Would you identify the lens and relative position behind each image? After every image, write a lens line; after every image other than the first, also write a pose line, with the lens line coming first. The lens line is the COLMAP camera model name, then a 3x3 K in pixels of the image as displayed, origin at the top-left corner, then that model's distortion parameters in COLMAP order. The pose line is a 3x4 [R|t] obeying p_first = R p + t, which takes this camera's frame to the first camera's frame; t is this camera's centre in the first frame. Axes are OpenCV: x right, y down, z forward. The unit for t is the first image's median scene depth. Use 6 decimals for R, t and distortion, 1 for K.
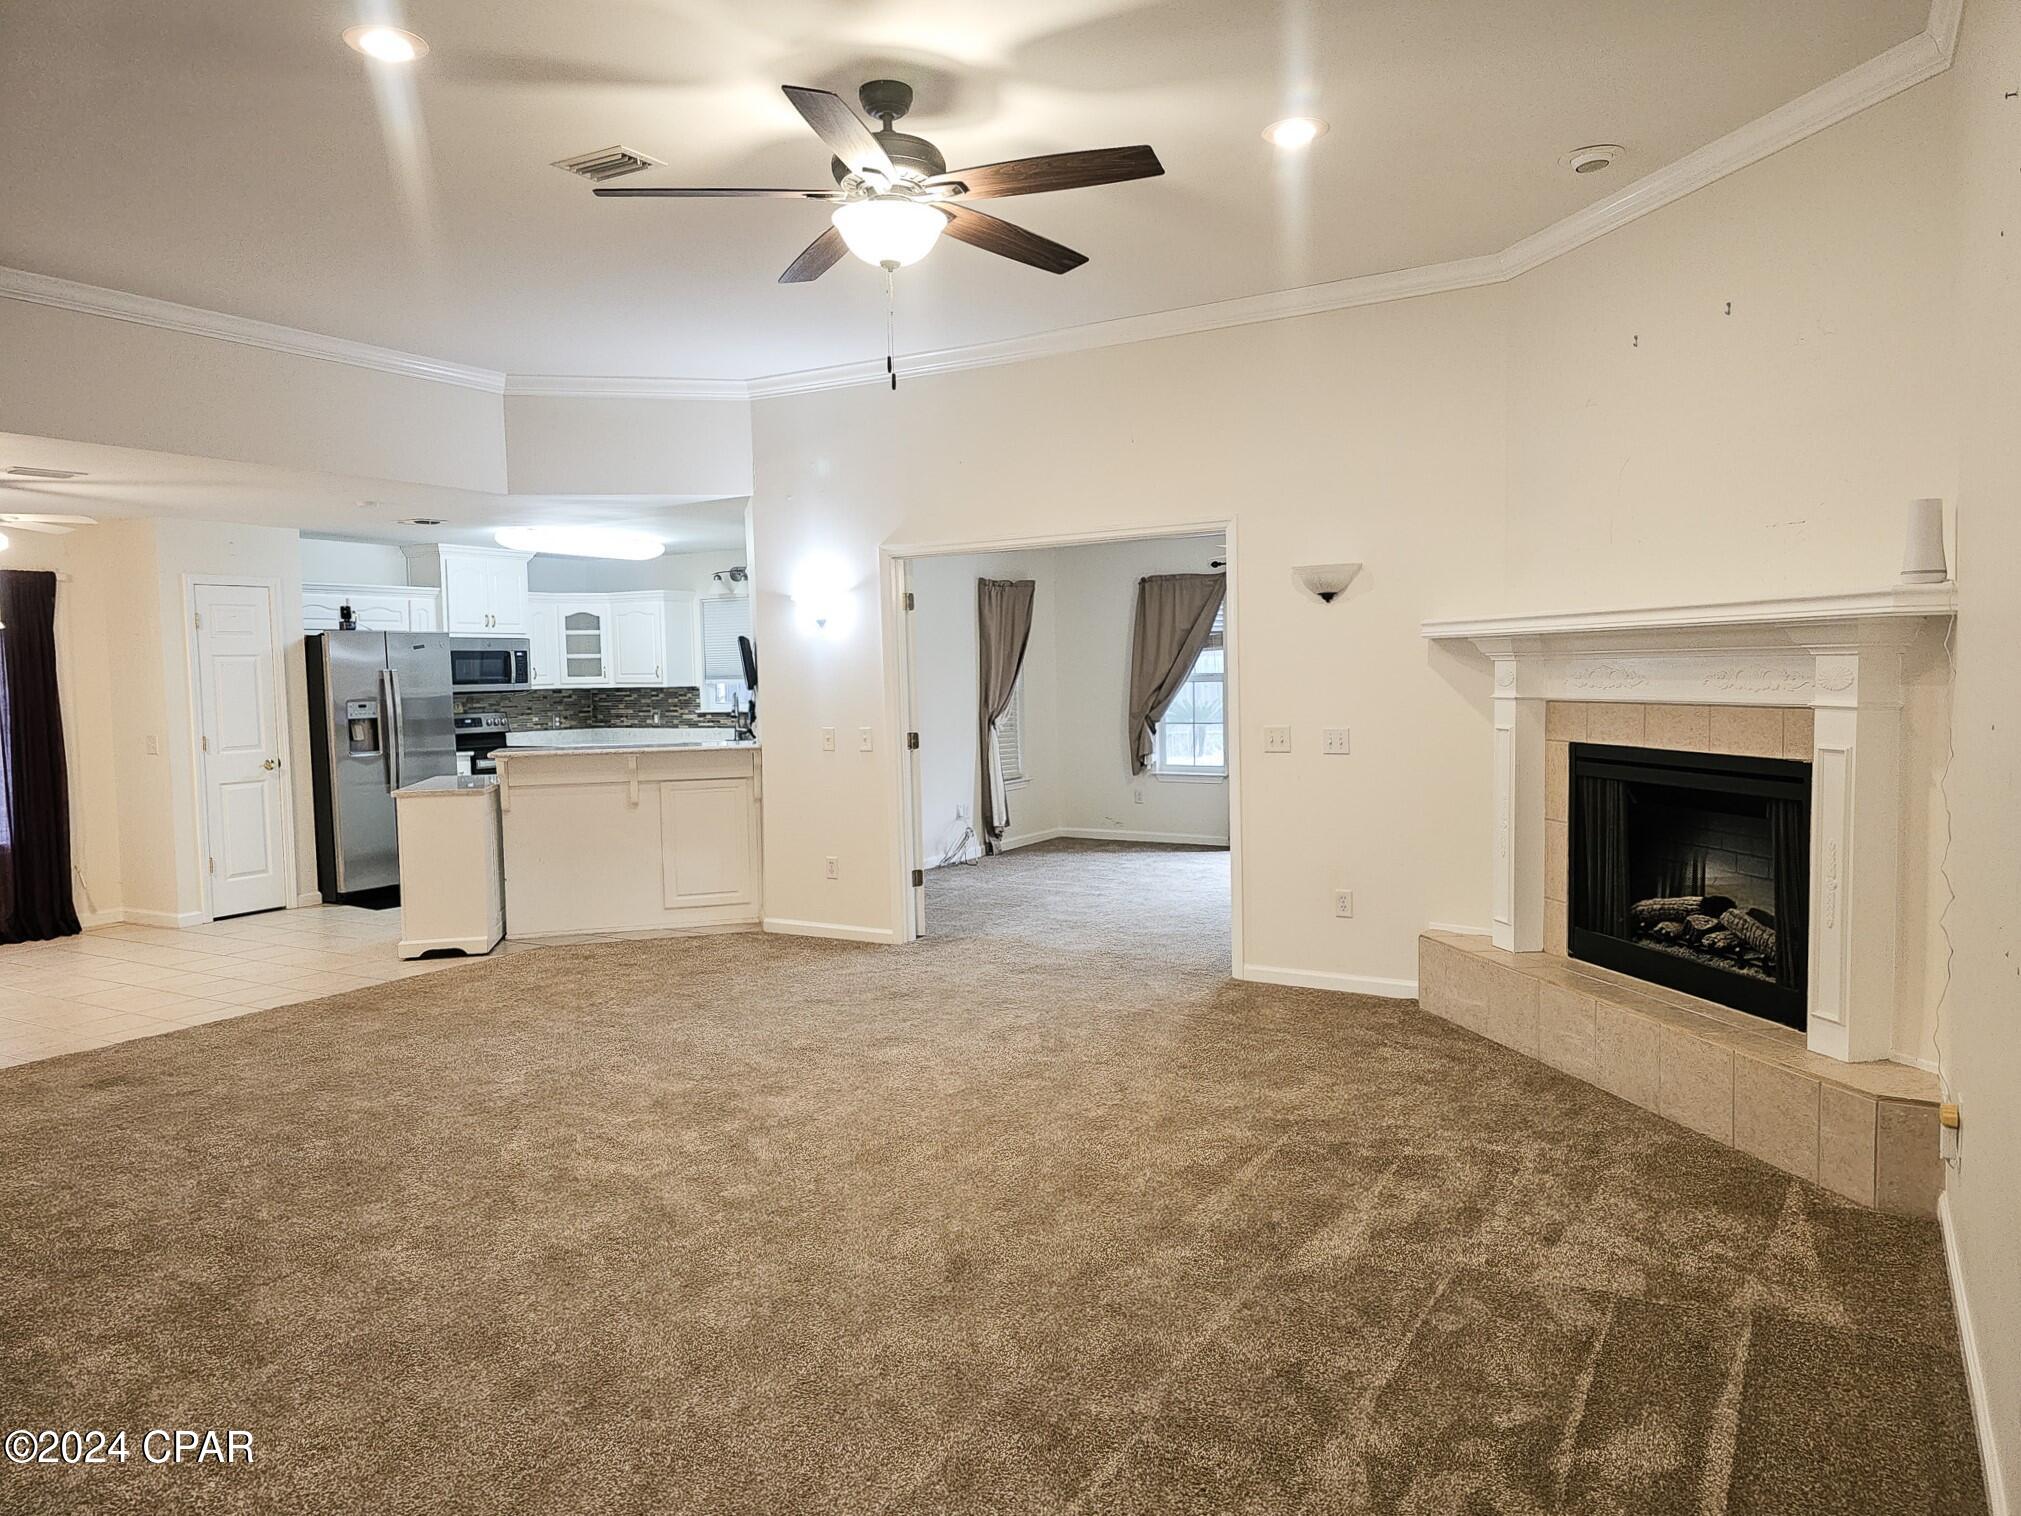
lens RADIAL K [[1354.5, 0, 1010.5], [0, 1354.5, 758.0], [0, 0, 1]] dist [0.073326, 0.000402]
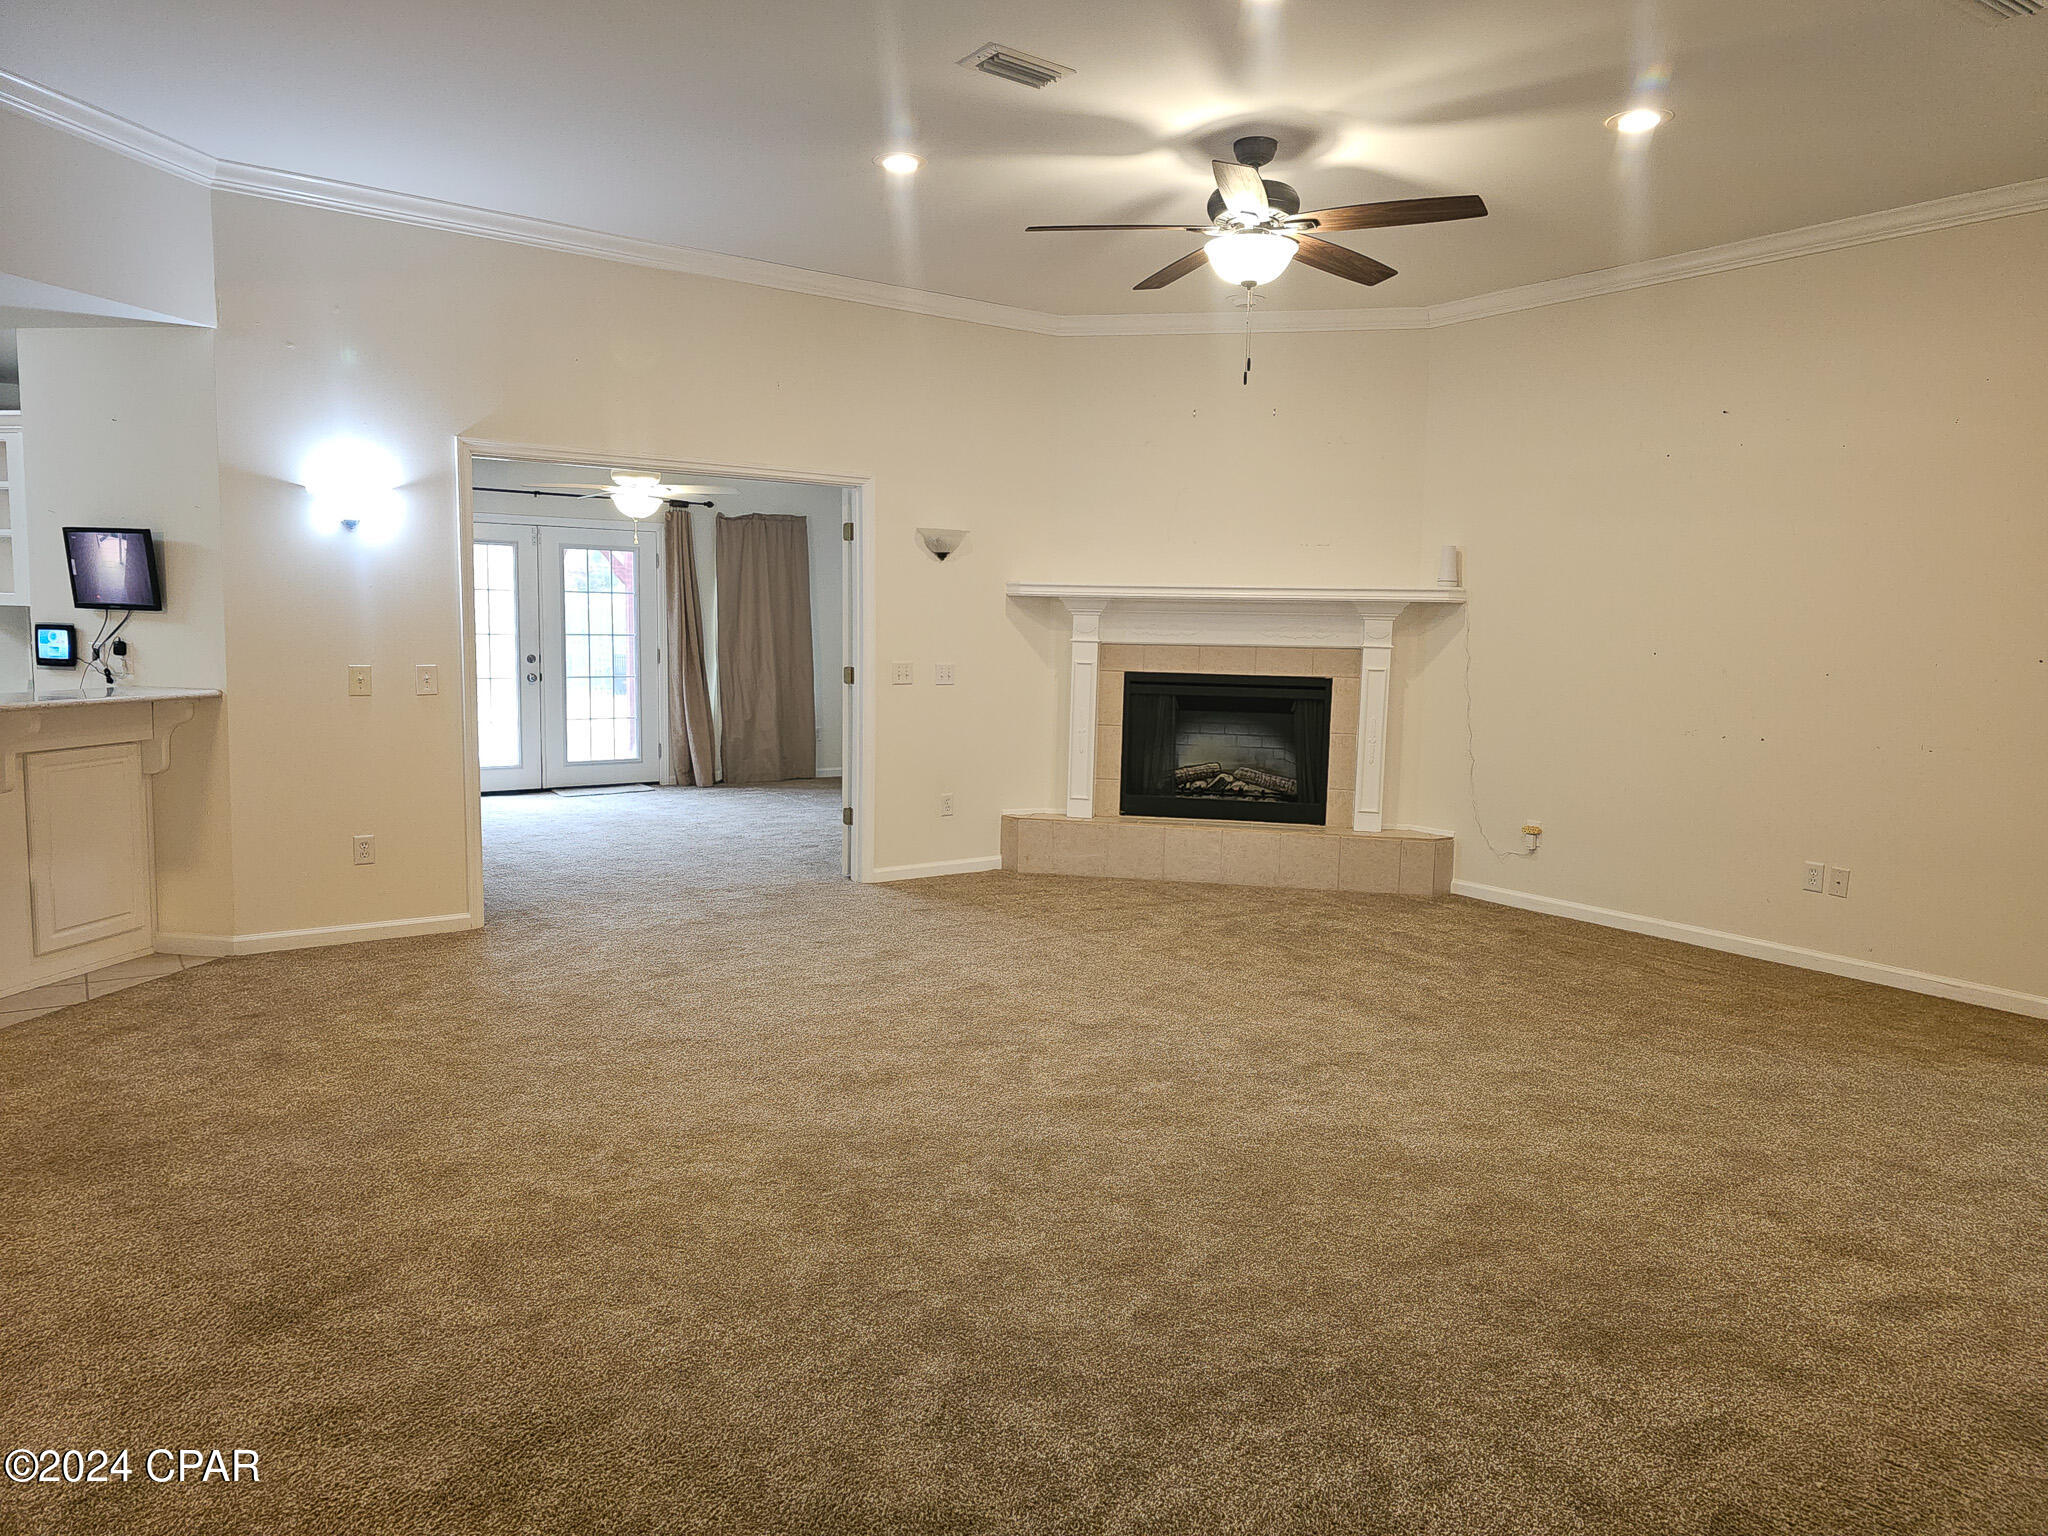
lens RADIAL K [[1355.8, 0, 1024.0], [0, 1355.8, 768.0], [0, 0, 1]] dist [0.055976, -0.000472]
pose [[0.414670, -0.072839, 0.907052, -0.986254], [0.030483, 0.997344, 0.066154, -0.007617], [-0.909461, 0.000217, 0.415789, 0.488895]]
